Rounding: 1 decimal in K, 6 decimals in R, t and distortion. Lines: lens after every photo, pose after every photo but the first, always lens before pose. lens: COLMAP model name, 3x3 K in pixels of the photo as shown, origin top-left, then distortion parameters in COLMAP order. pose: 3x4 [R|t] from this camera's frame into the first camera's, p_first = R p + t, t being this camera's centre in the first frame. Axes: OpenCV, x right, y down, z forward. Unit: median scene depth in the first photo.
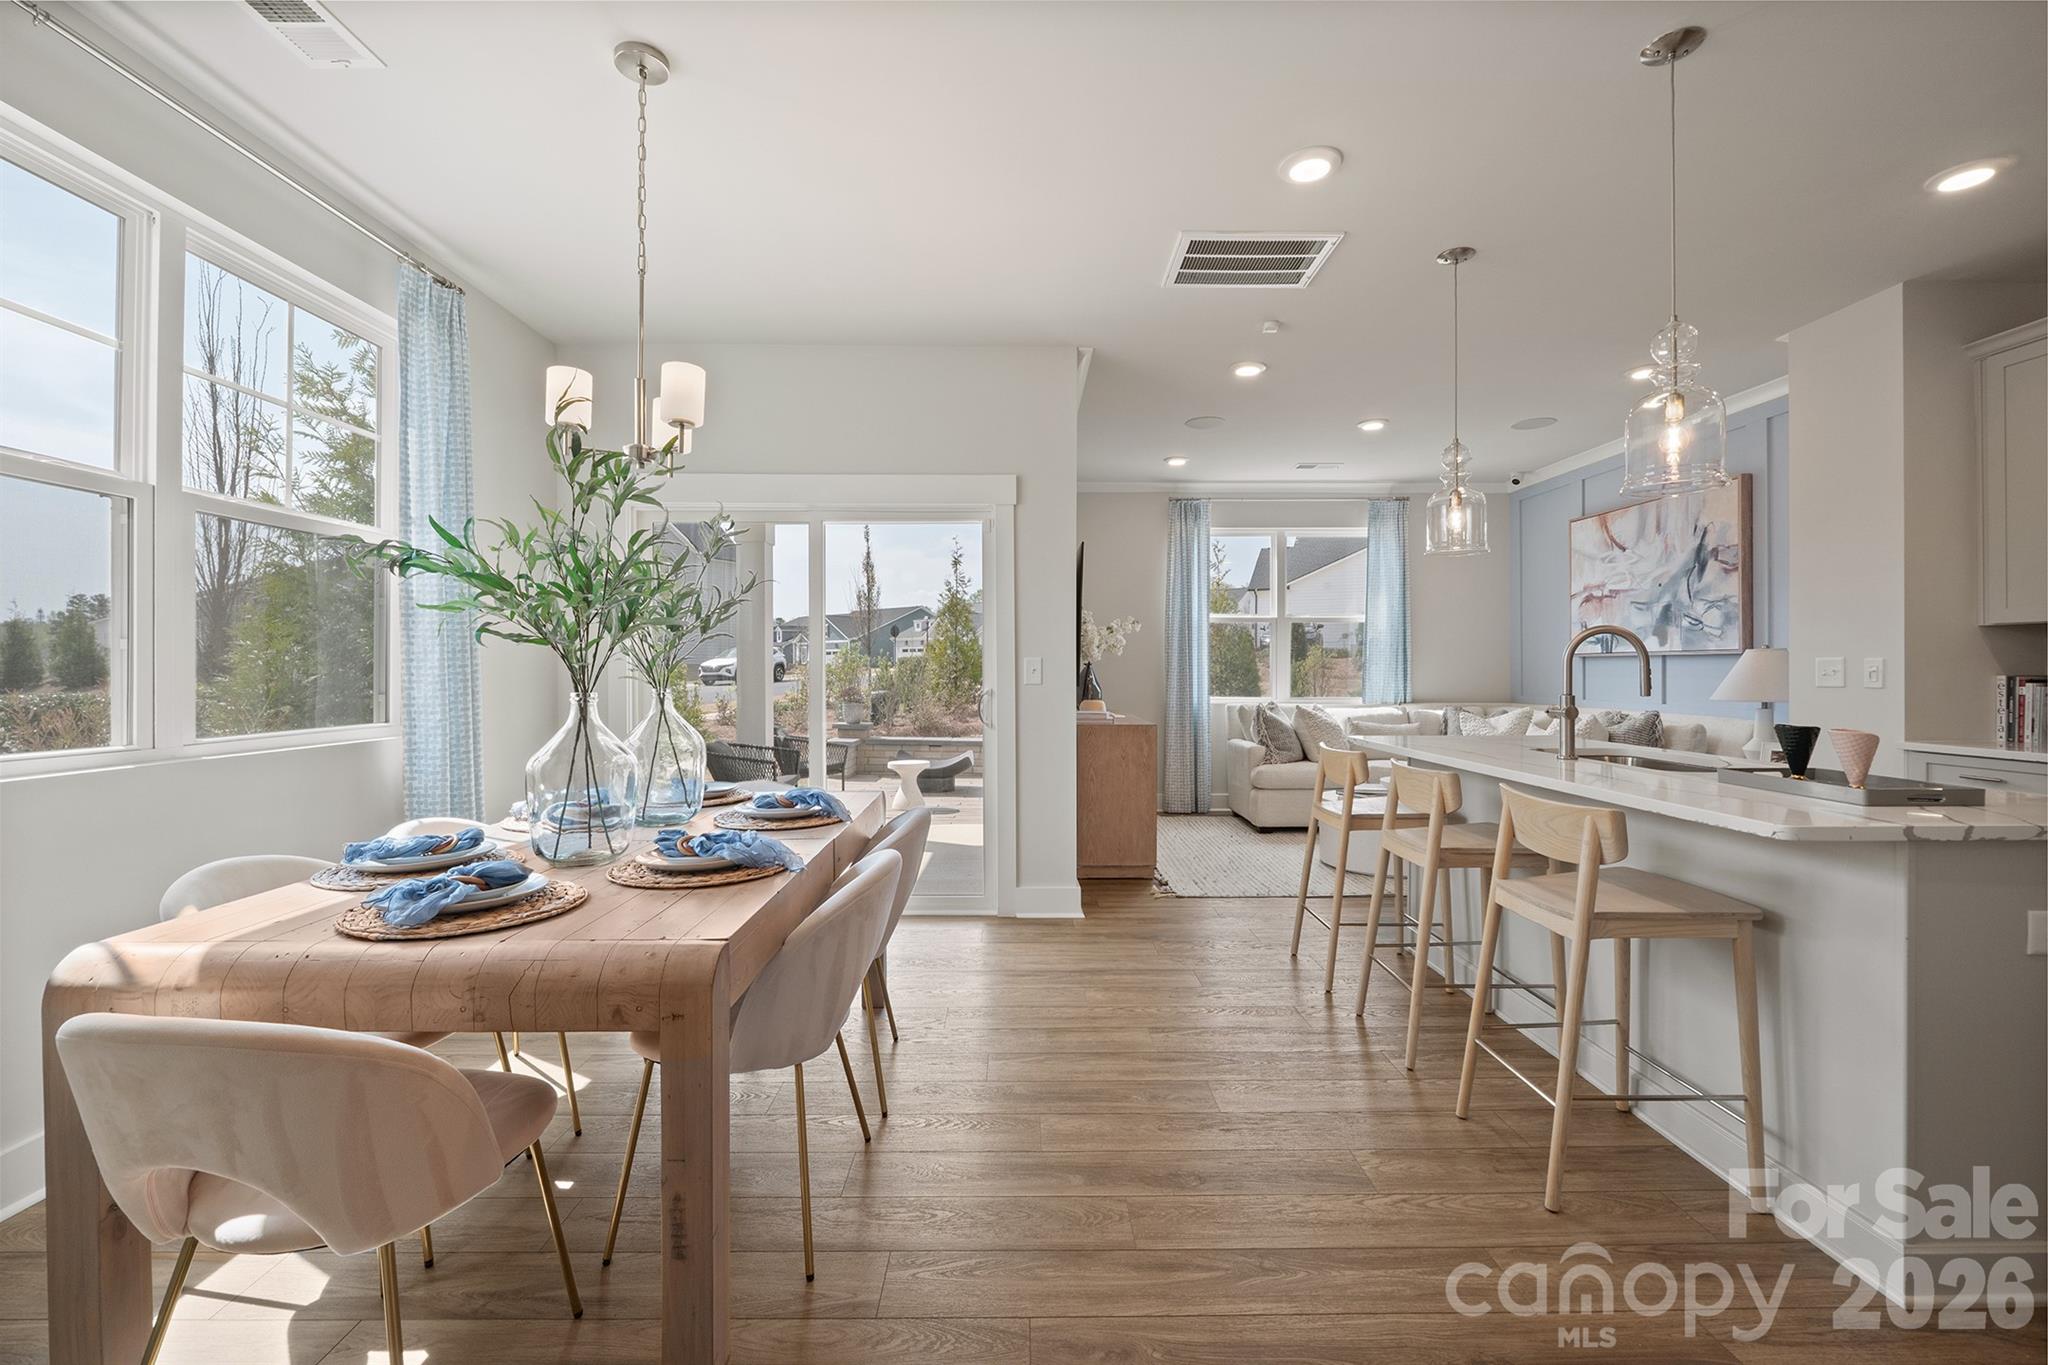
lens RADIAL K [[873.2, 0, 1014.2], [0, 873.2, 664.5], [0, 0, 1]] dist [-0.003982, -0.000641]
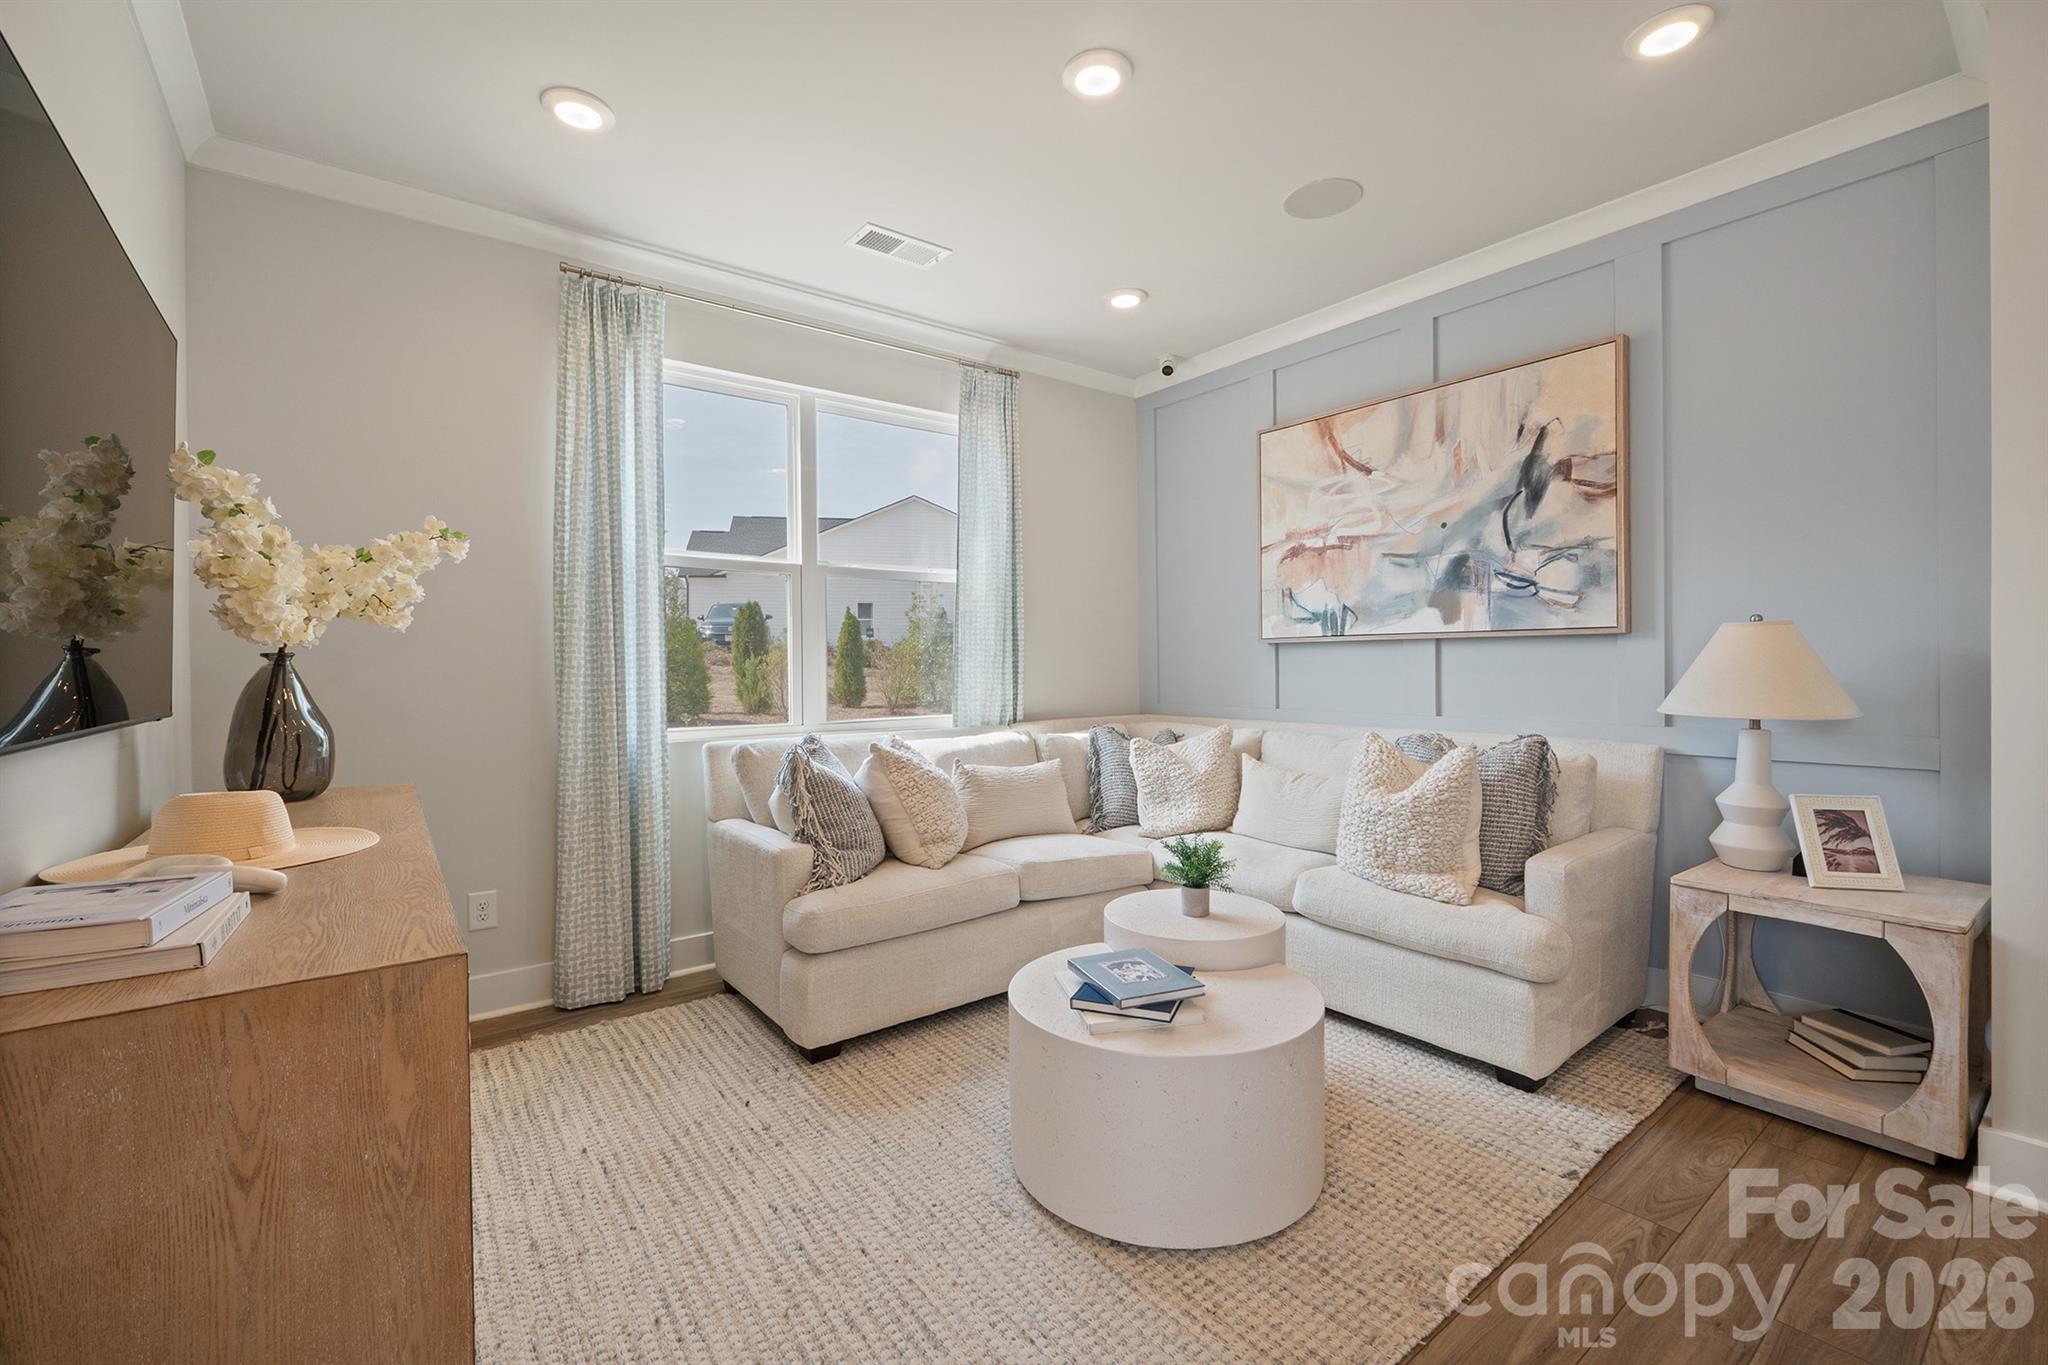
lens RADIAL K [[873.2, 0, 1041.2], [0, 873.2, 671.1], [0, 0, 1]] dist [-0.003982, -0.000641]
pose [[0.789603, -0.011748, 0.613506, 0.115177], [0.004604, 0.999902, 0.013221, 0.002804], [-0.613601, -0.007614, 0.789580, 0.599858]]
